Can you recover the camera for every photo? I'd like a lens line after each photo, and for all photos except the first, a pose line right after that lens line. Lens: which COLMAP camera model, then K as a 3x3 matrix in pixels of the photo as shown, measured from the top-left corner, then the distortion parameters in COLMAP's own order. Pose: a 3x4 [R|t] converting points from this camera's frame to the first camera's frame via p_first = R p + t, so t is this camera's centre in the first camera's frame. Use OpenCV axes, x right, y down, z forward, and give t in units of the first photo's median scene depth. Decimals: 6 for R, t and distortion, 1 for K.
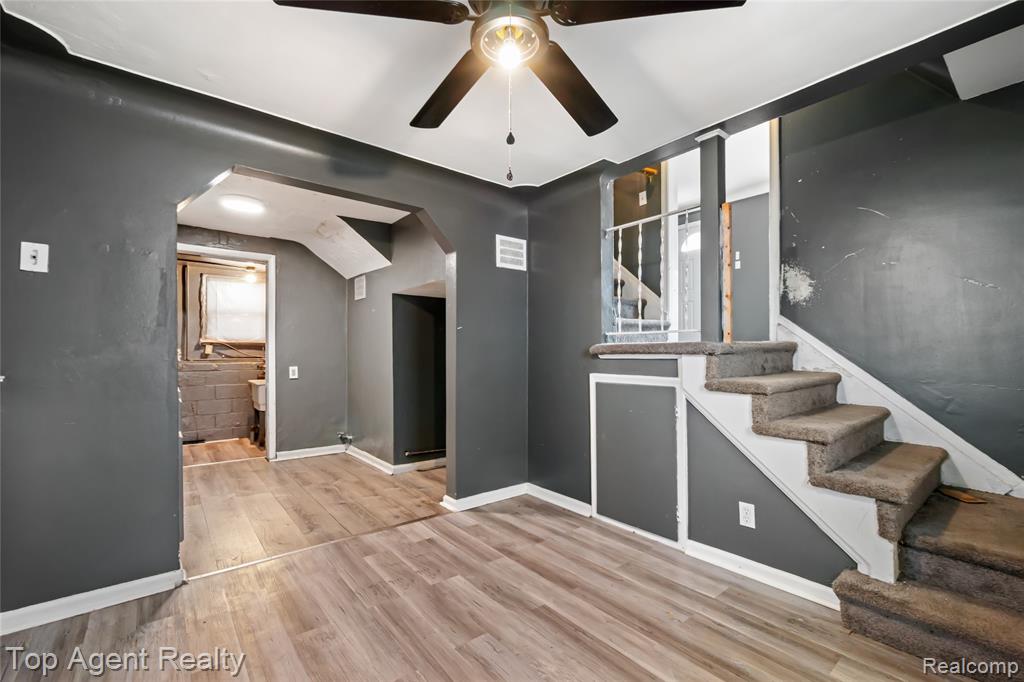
lens RADIAL K [[427.6, 0, 506.0], [0, 427.6, 342.2], [0, 0, 1]] dist [-0.013538, 0.002569]
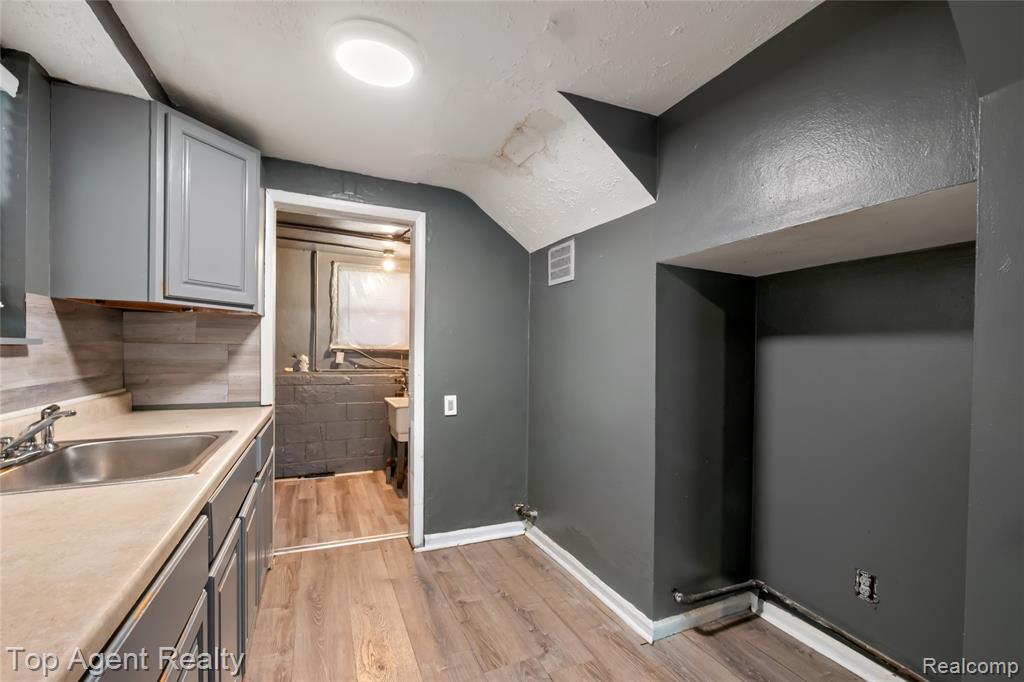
lens RADIAL K [[427.6, 0, 513.6], [0, 427.6, 352.9], [0, 0, 1]] dist [-0.013538, 0.002569]
pose [[0.967978, 0.020463, -0.250201, -0.234566], [-0.015628, 0.999651, 0.021296, -0.016491], [0.250550, -0.016704, 0.967960, 0.389264]]
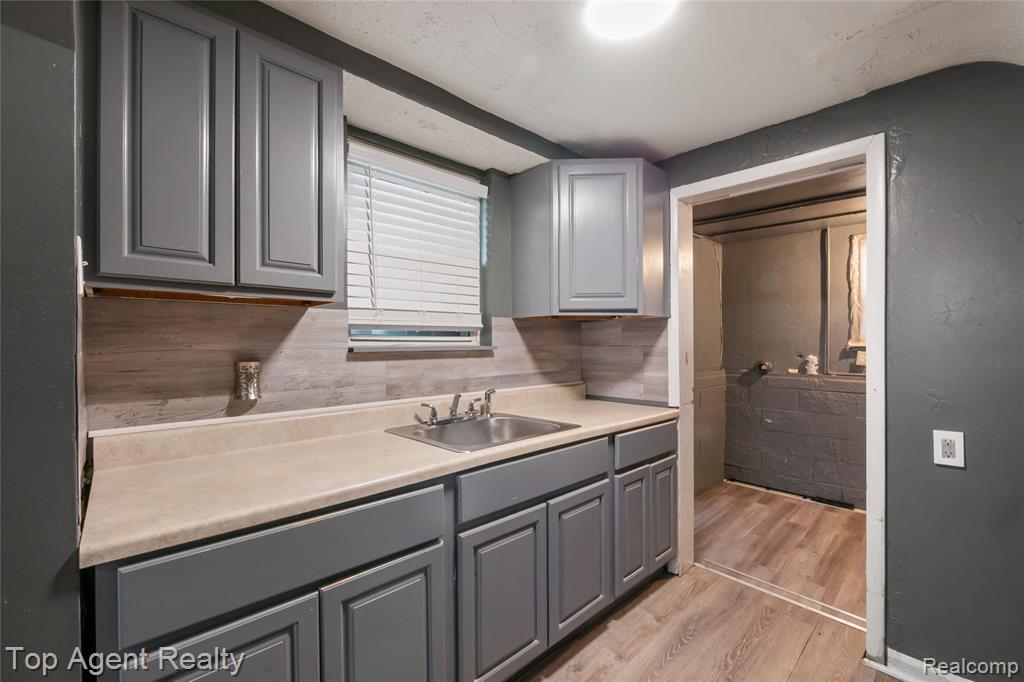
lens RADIAL K [[427.6, 0, 508.9], [0, 427.6, 345.2], [0, 0, 1]] dist [-0.013538, 0.002569]
pose [[0.070382, 0.008529, -0.997484, -0.164578], [0.017402, 0.999801, 0.009777, -0.019826], [0.997368, -0.018046, 0.070220, 0.562476]]
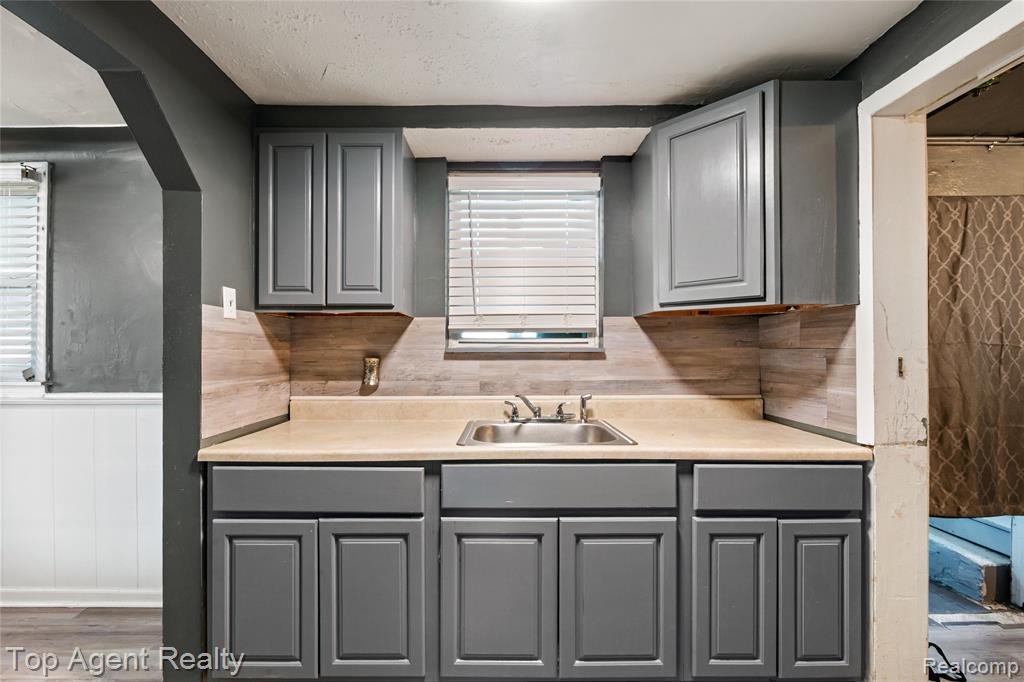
lens RADIAL K [[427.6, 0, 507.0], [0, 427.6, 348.7], [0, 0, 1]] dist [-0.013538, 0.002569]
pose [[-0.629315, 0.006823, -0.777120, -0.231004], [0.015591, 0.999871, -0.003847, -0.013998], [0.776994, -0.014537, -0.629340, 0.764934]]
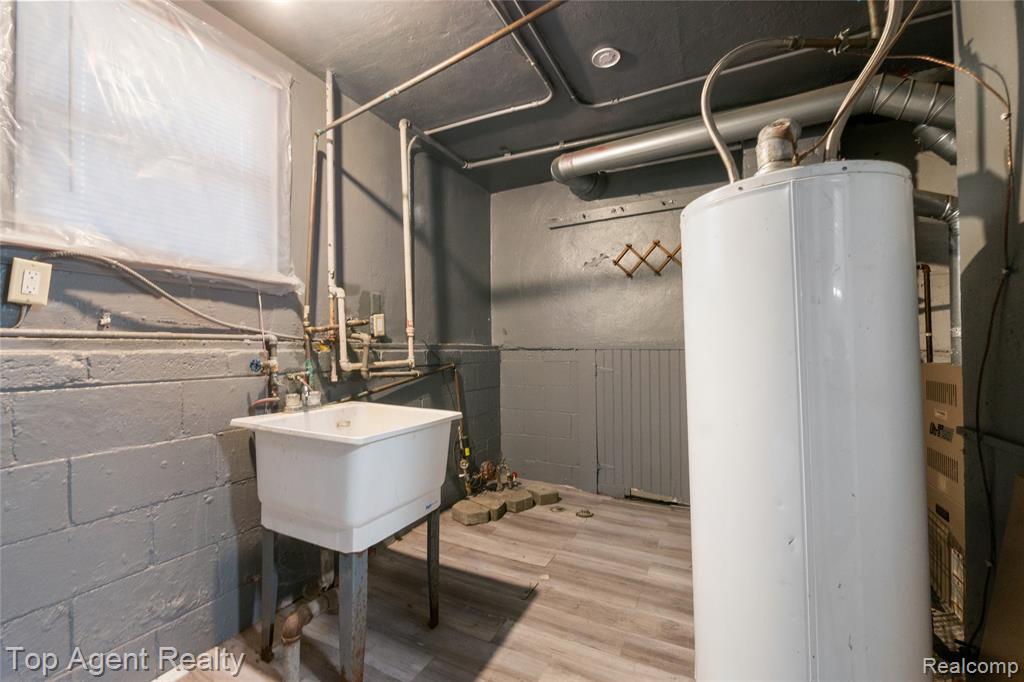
lens RADIAL K [[427.6, 0, 510.0], [0, 427.6, 346.4], [0, 0, 1]] dist [-0.013538, 0.002569]
pose [[0.914174, -0.000599, 0.405321, -0.704660], [0.000861, 1.000000, -0.000464, 0.058241], [-0.405321, 0.000773, 0.914174, 0.895729]]
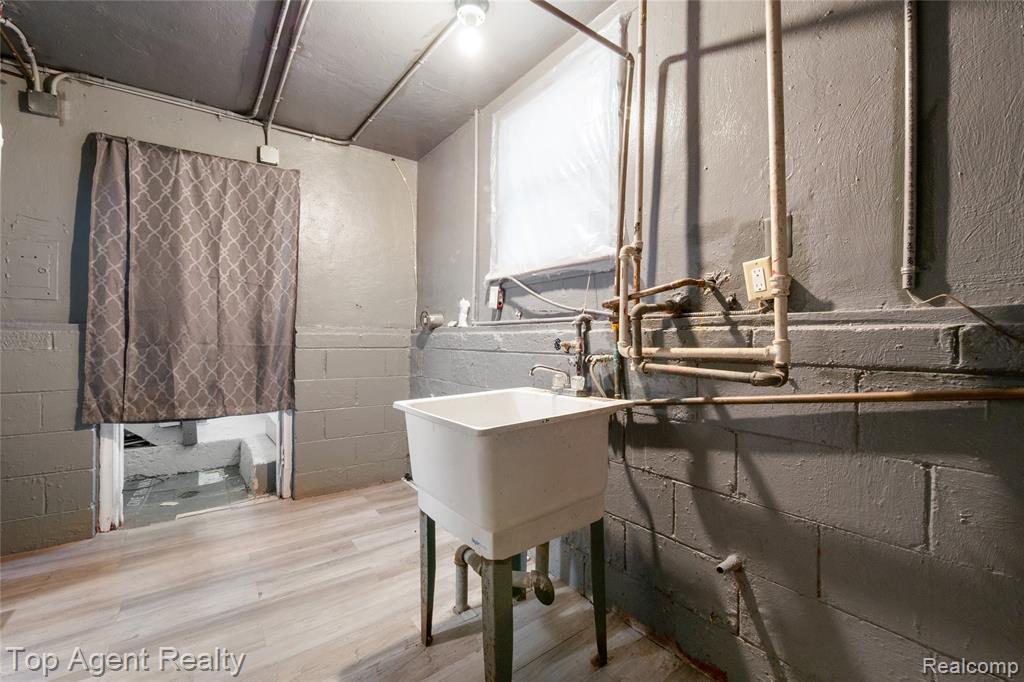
lens RADIAL K [[427.6, 0, 504.0], [0, 427.6, 336.4], [0, 0, 1]] dist [-0.013538, 0.002569]
pose [[-0.070659, -0.001737, -0.997499, -0.375883], [0.013373, 0.999907, -0.002688, 0.066440], [0.997411, -0.013530, -0.070629, 1.270602]]
